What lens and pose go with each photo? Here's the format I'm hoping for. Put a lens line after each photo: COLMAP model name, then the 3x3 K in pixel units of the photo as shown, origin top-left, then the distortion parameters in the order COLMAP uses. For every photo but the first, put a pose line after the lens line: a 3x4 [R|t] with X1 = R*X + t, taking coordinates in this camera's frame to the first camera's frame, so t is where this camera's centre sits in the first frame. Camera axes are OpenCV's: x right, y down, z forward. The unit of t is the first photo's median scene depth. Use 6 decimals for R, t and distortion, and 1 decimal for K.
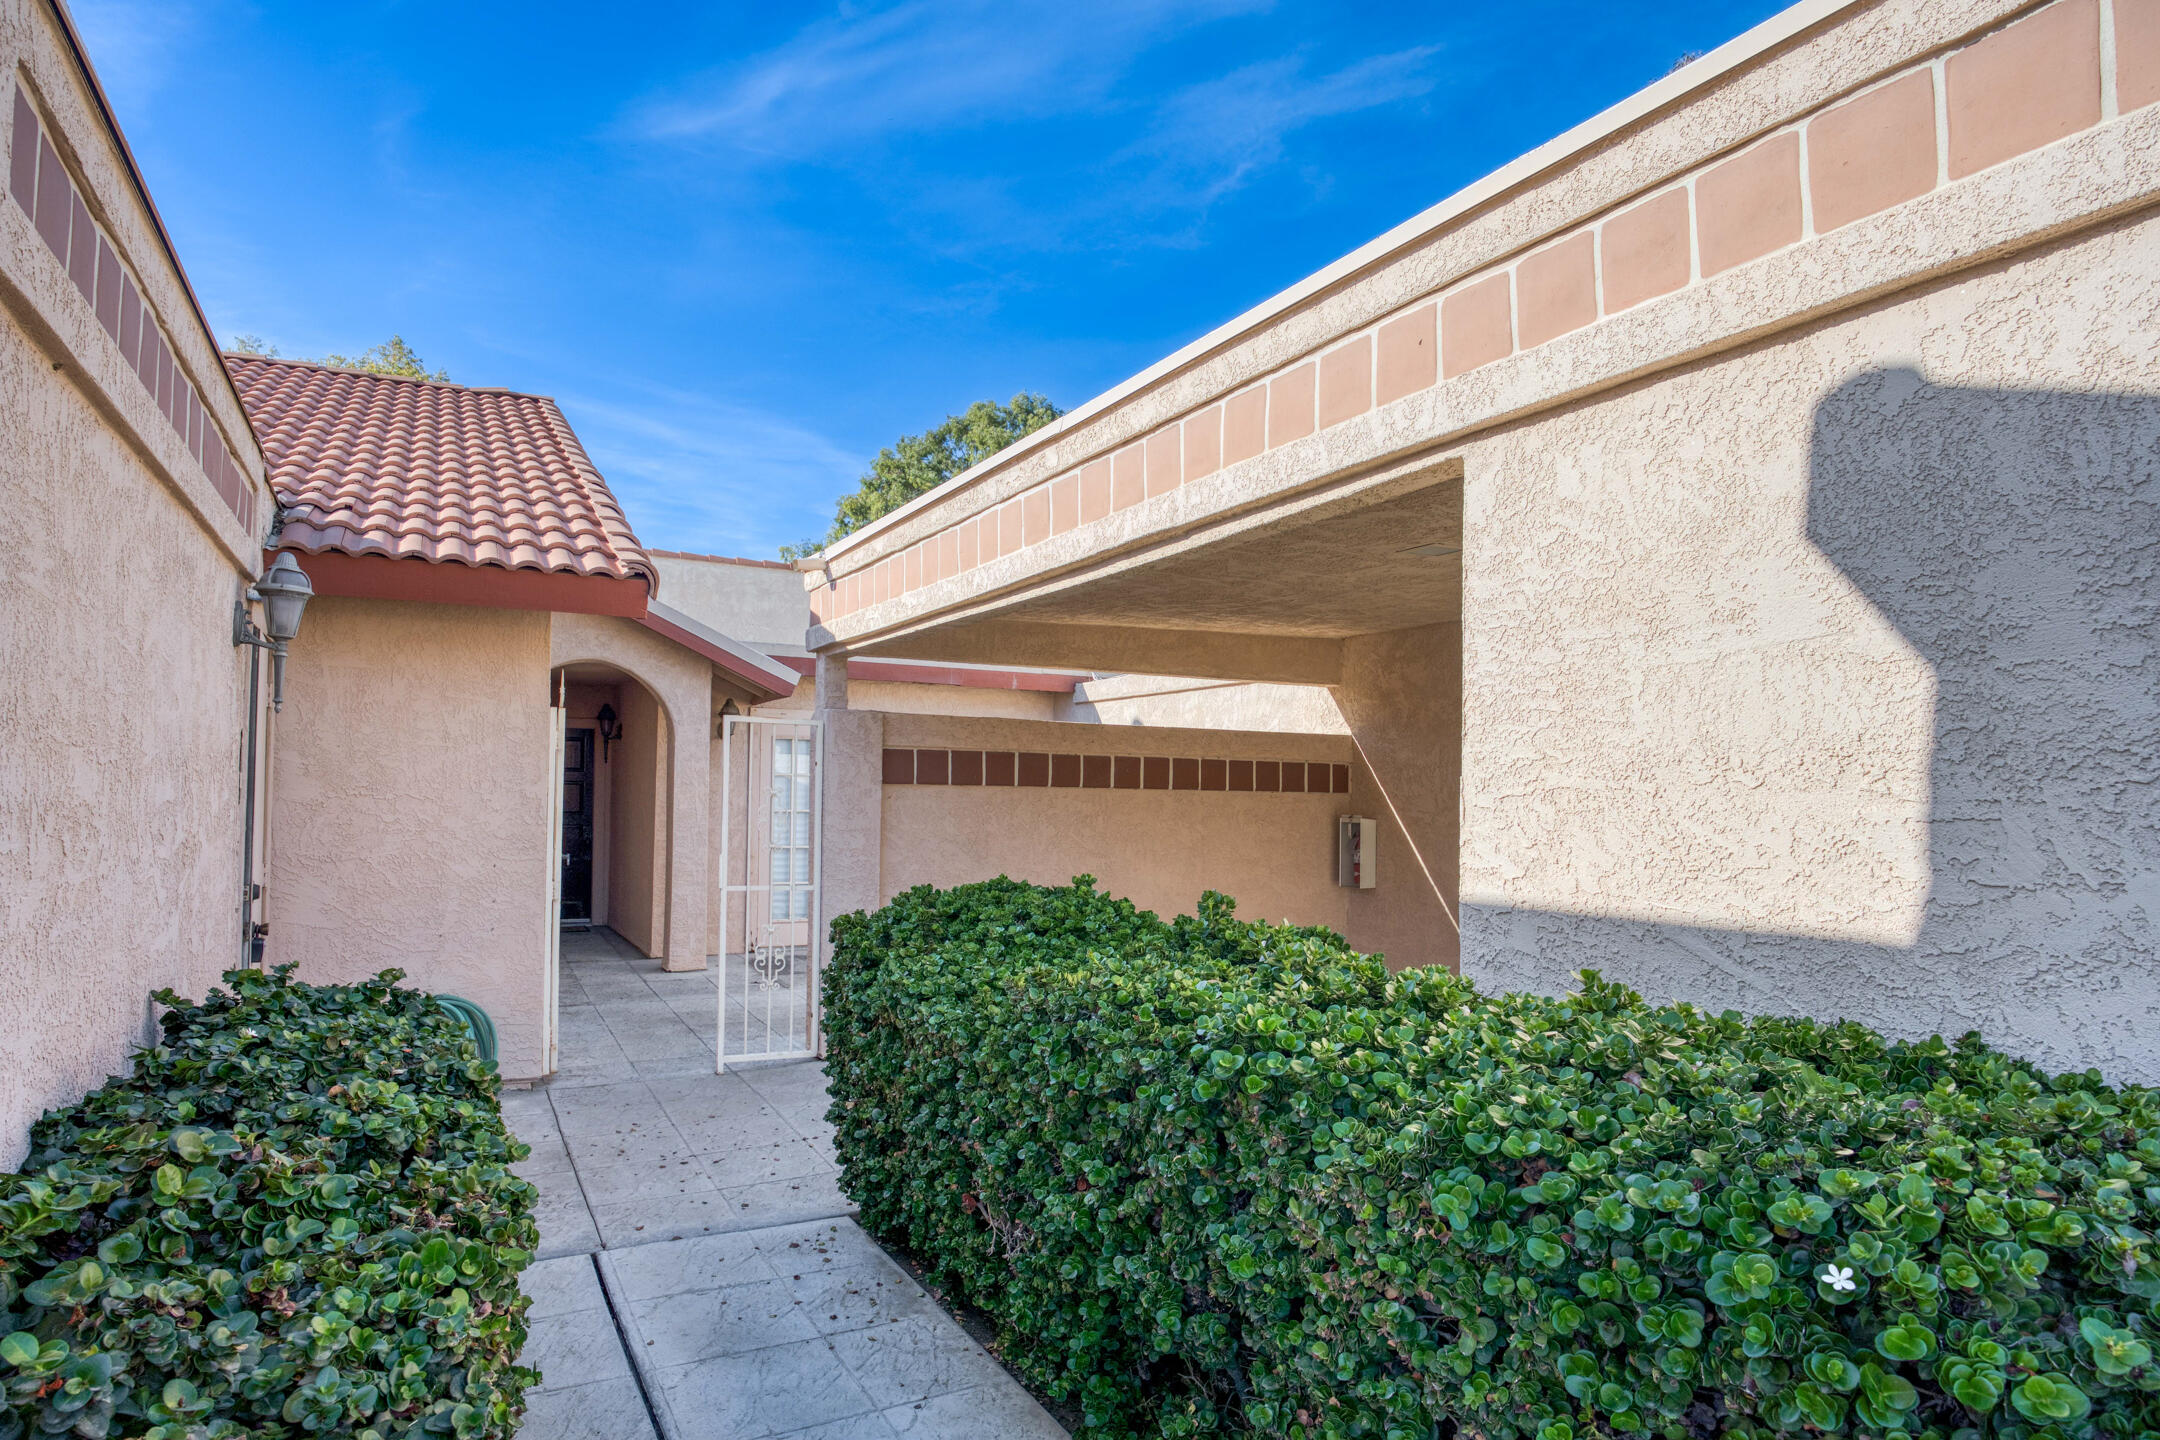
lens RADIAL K [[1242.1, 0, 1084.2], [0, 1242.1, 727.4], [0, 0, 1]] dist [-0.042536, 0.013587]
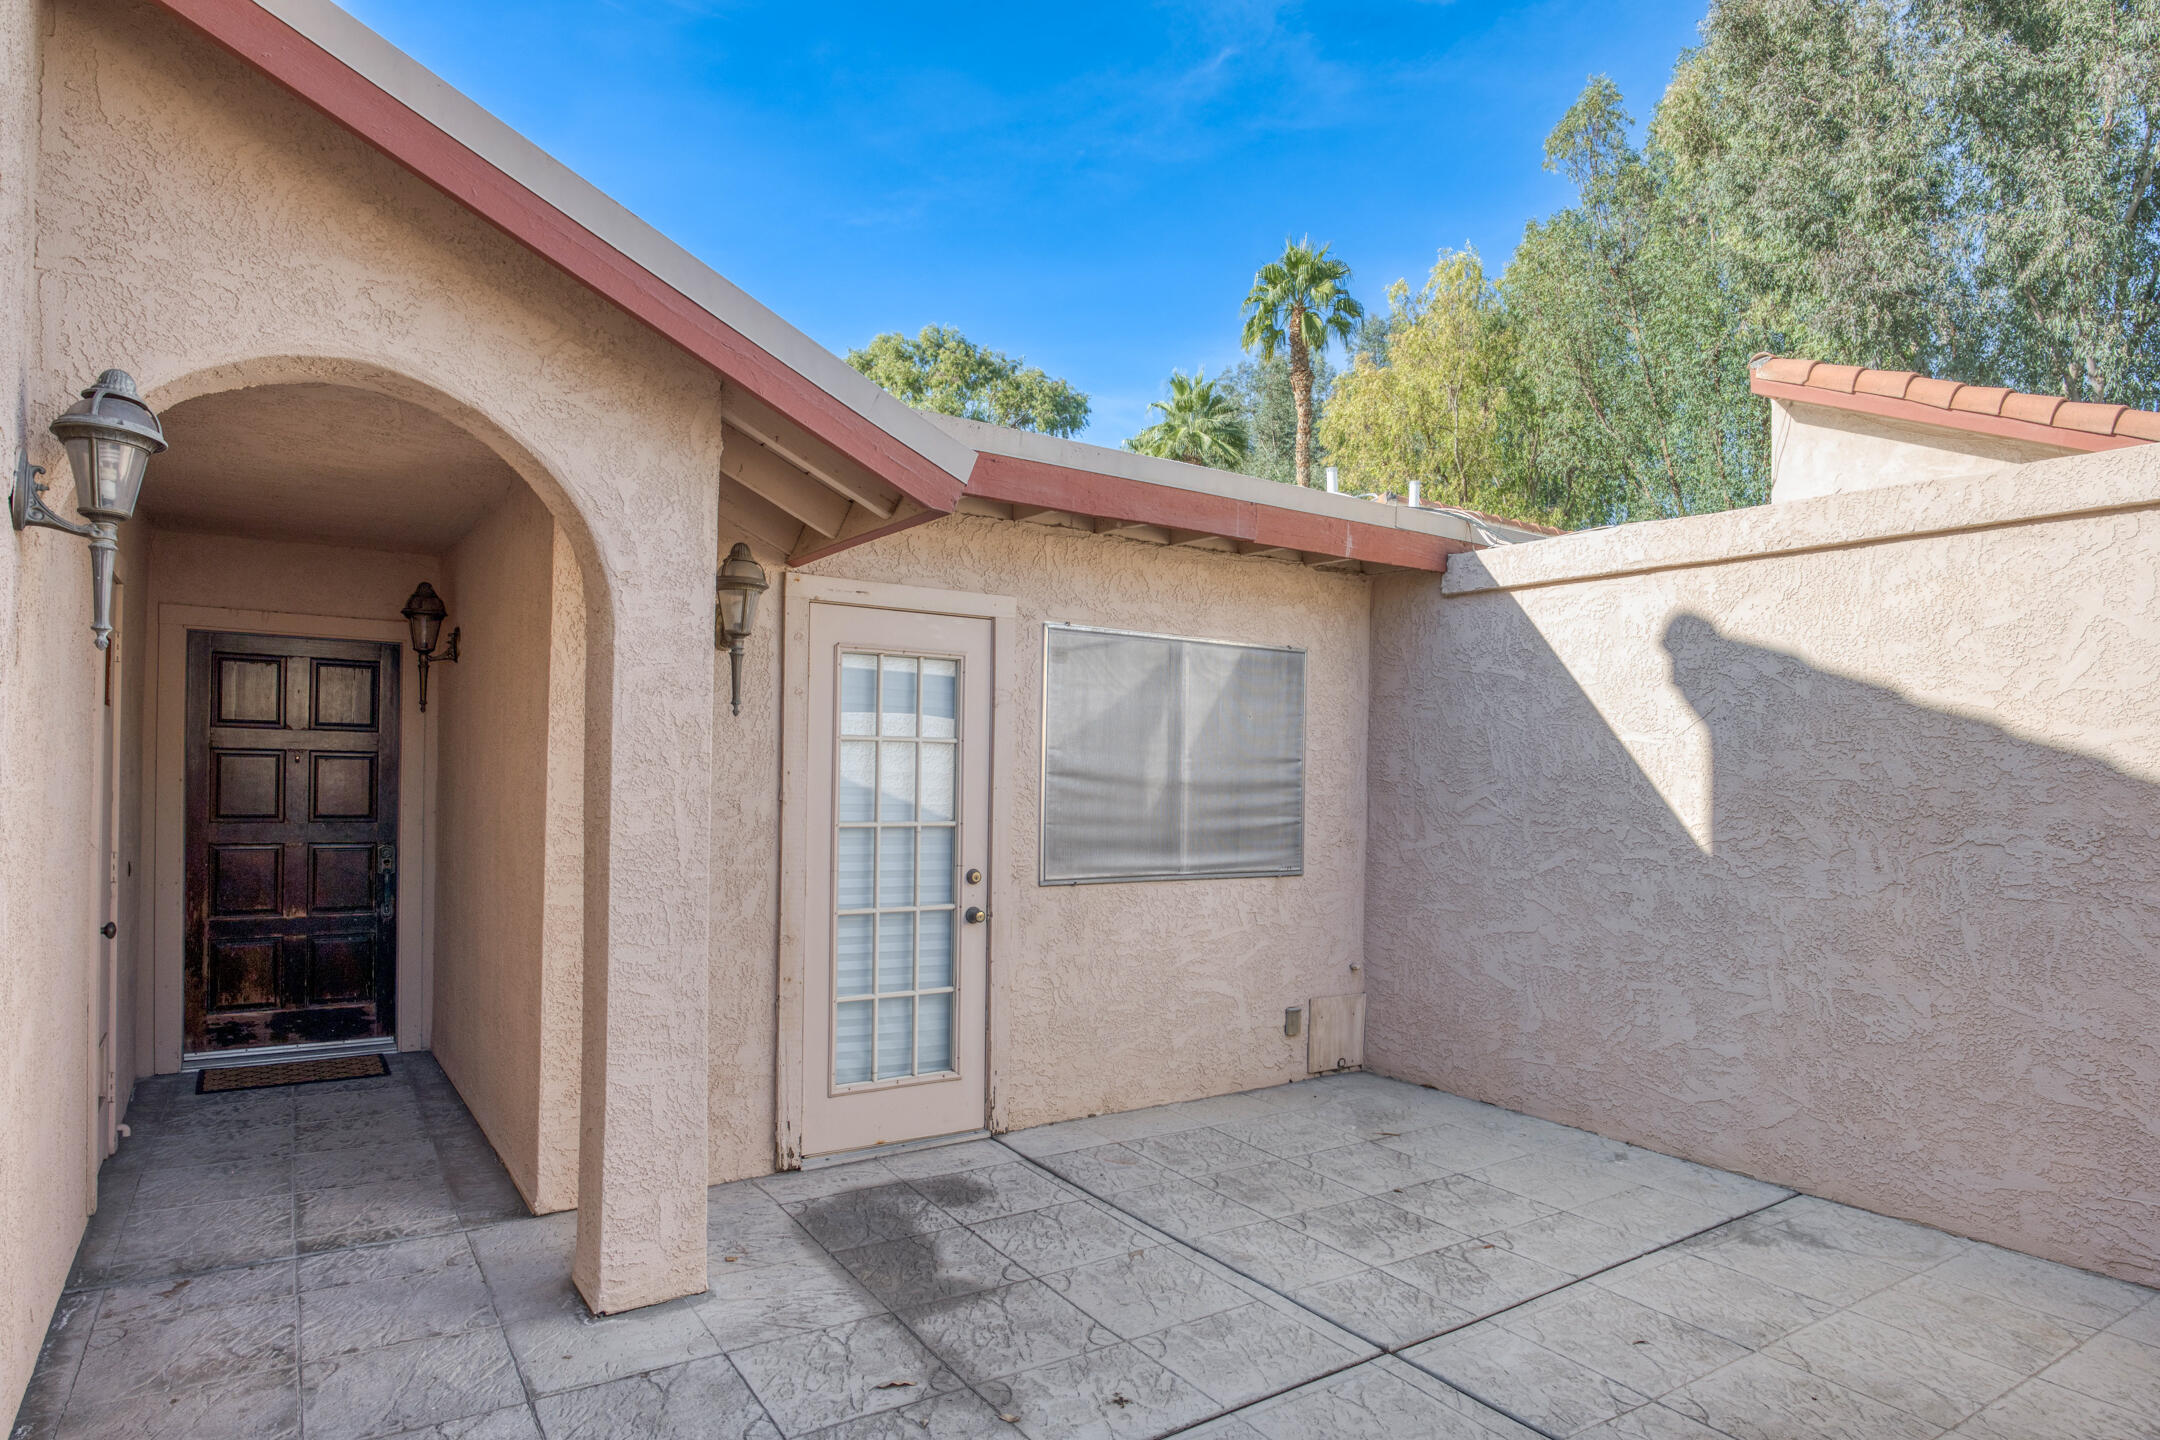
lens RADIAL K [[1242.1, 0, 1082.5], [0, 1242.1, 723.1], [0, 0, 1]] dist [-0.042536, 0.013587]
pose [[0.994810, 0.006772, 0.101528, -0.192291], [-0.008597, 0.999809, 0.017553, 0.023350], [-0.101390, -0.018335, 0.994678, 0.526680]]
